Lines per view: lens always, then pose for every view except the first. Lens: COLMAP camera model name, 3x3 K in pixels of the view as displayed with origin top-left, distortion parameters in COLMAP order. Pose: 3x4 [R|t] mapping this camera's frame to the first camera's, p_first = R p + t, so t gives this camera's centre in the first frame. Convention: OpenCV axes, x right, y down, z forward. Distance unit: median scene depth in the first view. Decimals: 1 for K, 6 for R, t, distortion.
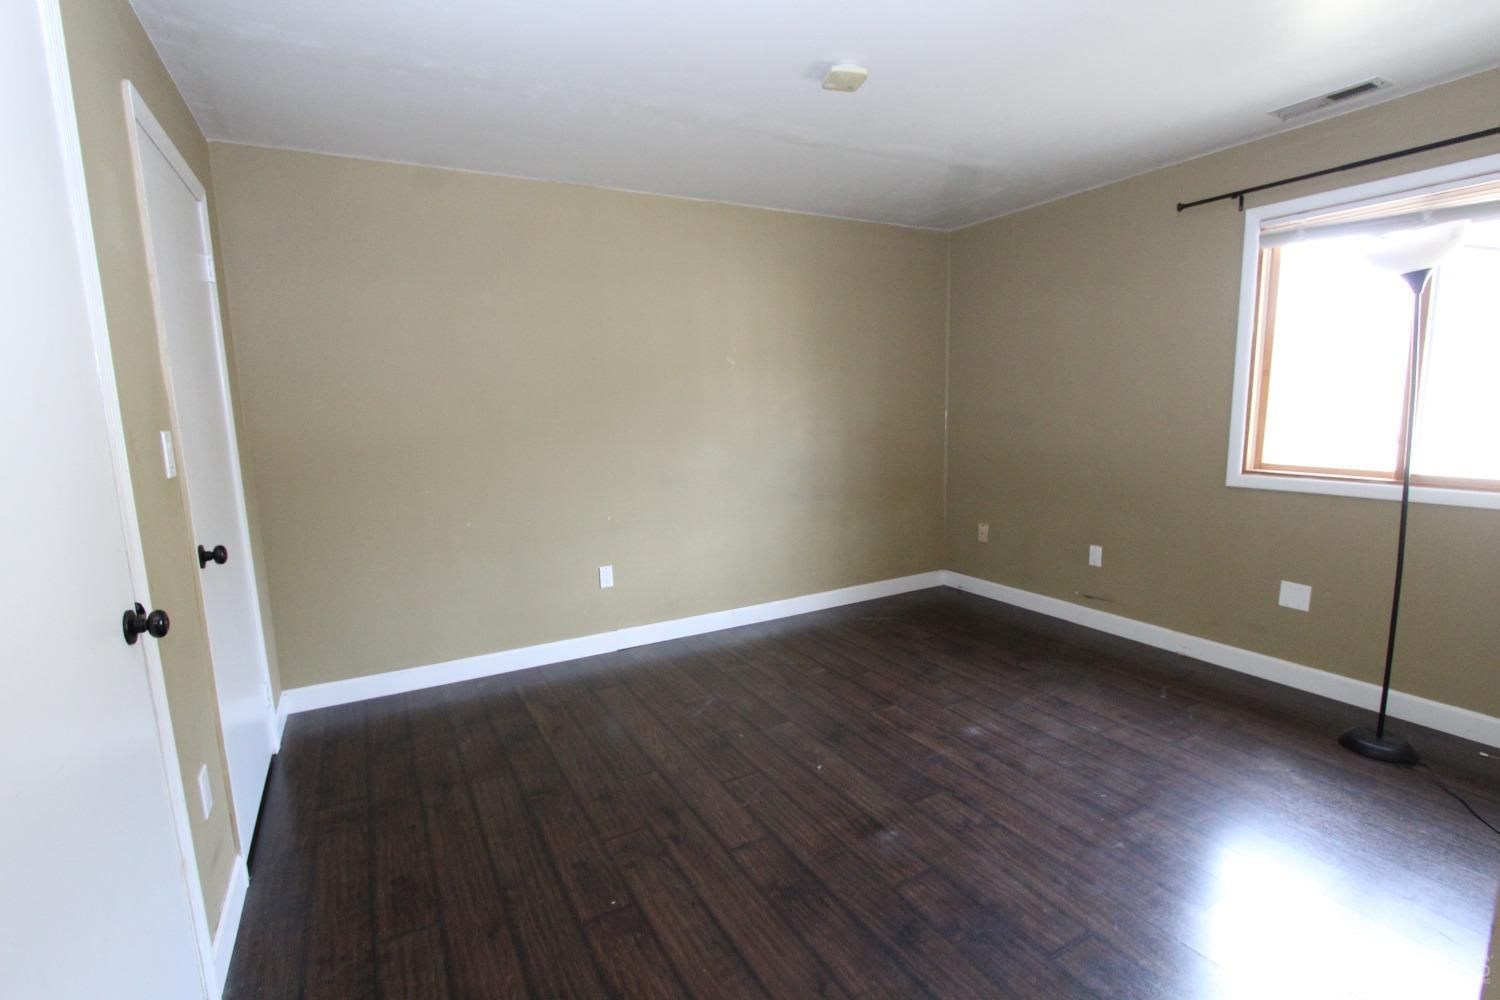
lens RADIAL K [[704.9, 0, 746.7], [0, 704.9, 500.2], [0, 0, 1]] dist [-0.016687, 0.003242]
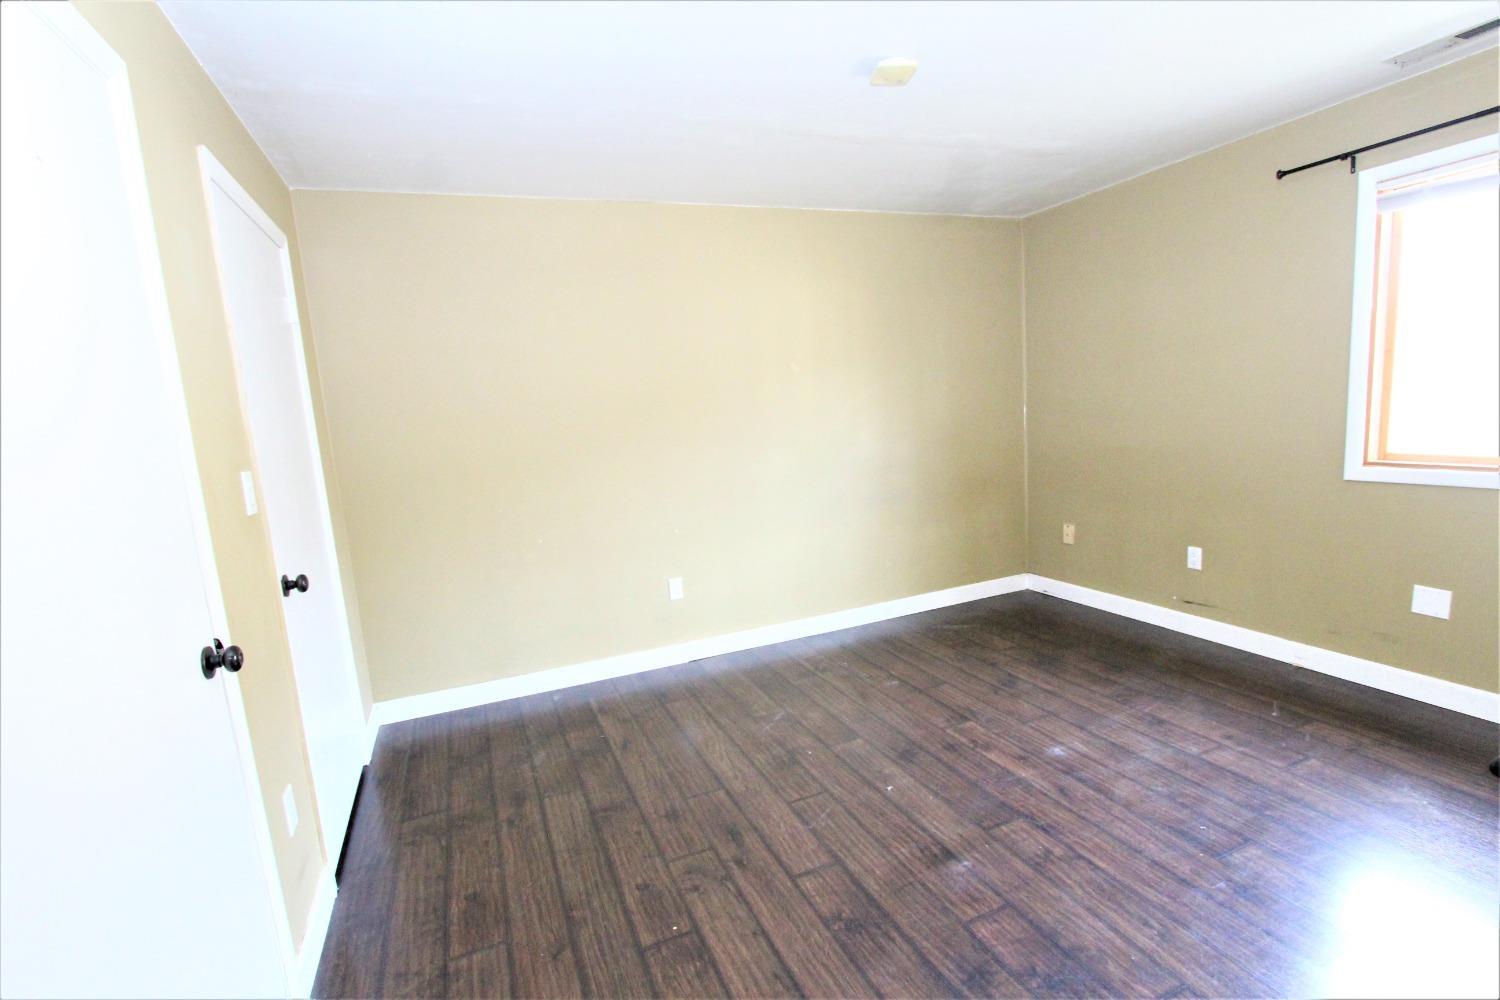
lens RADIAL K [[704.9, 0, 744.9], [0, 704.9, 500.0], [0, 0, 1]] dist [-0.016687, 0.003242]
pose [[0.992349, -0.029183, -0.119969, 0.032368], [0.029478, 0.999565, 0.000681, -0.021615], [0.119897, -0.004213, 0.992777, 0.020318]]
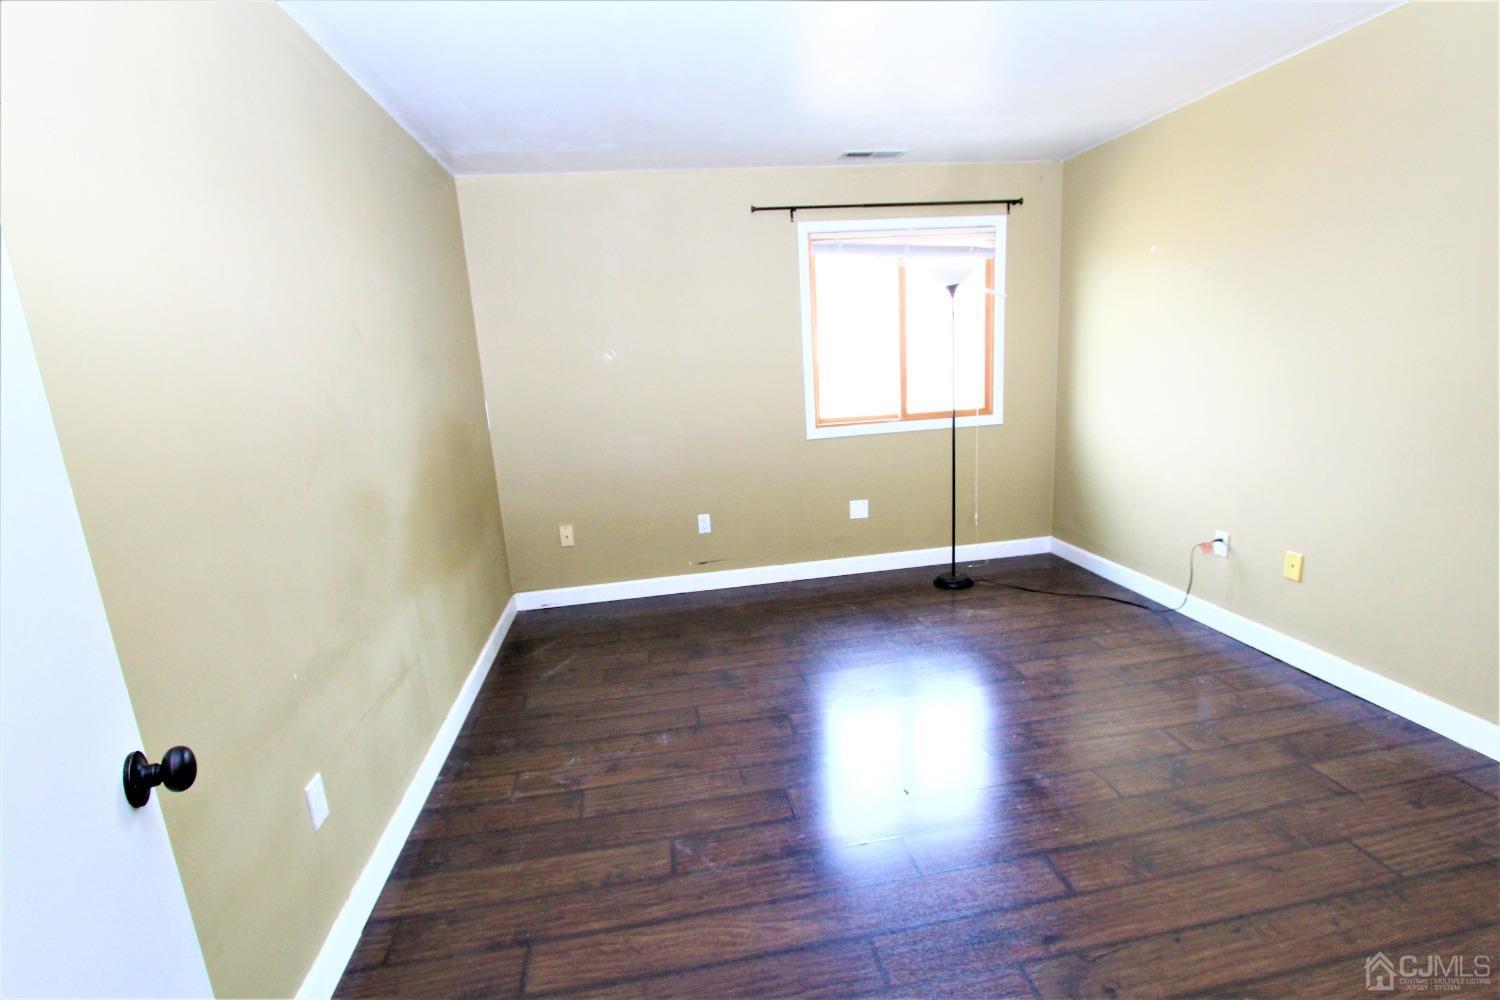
lens RADIAL K [[704.9, 0, 755.5], [0, 704.9, 496.1], [0, 0, 1]] dist [-0.016687, 0.003242]
pose [[0.328356, -0.177627, 0.927702, -0.677803], [0.180098, 0.975914, 0.123113, -0.115957], [-0.927225, 0.126652, 0.352437, 0.789022]]
